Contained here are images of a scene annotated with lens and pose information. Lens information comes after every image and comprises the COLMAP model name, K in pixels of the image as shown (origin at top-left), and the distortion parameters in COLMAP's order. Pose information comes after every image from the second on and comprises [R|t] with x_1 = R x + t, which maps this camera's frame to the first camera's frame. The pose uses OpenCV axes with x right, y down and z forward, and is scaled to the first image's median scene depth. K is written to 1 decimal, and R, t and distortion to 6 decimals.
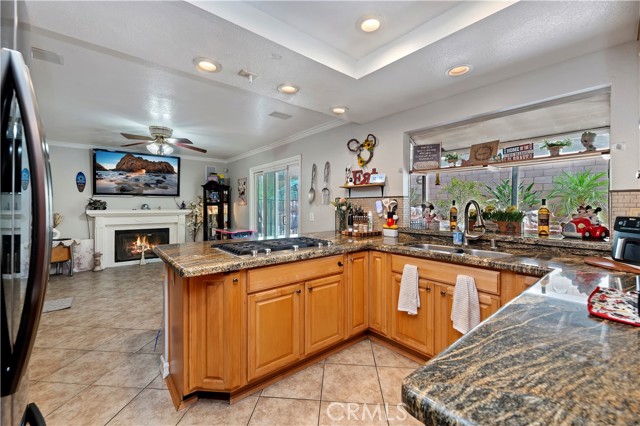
lens RADIAL K [[262.3, 0, 316.5], [0, 262.3, 207.3], [0, 0, 1]] dist [-0.003392, 0.000359]
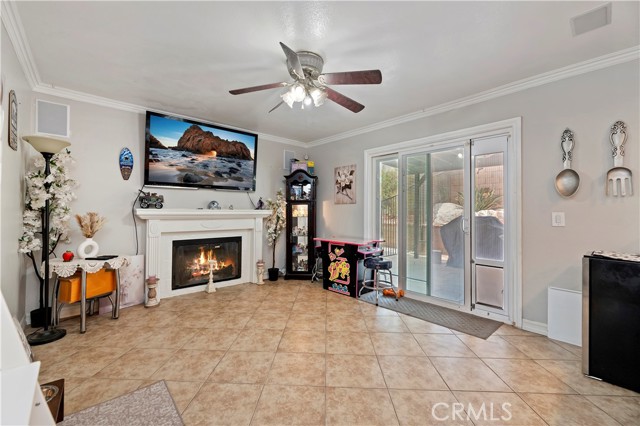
lens RADIAL K [[262.3, 0, 320.8], [0, 262.3, 206.7], [0, 0, 1]] dist [-0.003392, 0.000359]
pose [[0.998861, 0.002076, 0.047660, -0.447238], [-0.000959, 0.999725, -0.023437, 0.017895], [-0.047696, 0.023365, 0.998589, 0.334623]]
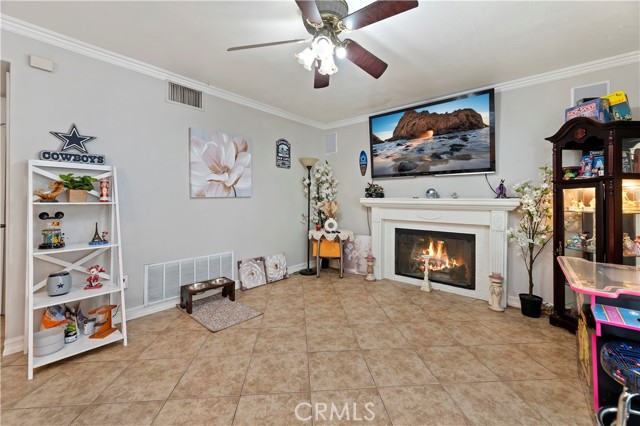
lens RADIAL K [[262.3, 0, 314.8], [0, 262.3, 201.3], [0, 0, 1]] dist [-0.003392, 0.000359]
pose [[0.175513, 0.007964, -0.984445, -0.129766], [-0.014410, 0.999881, 0.005520, 0.017353], [0.984372, 0.013217, 0.175607, 0.691419]]
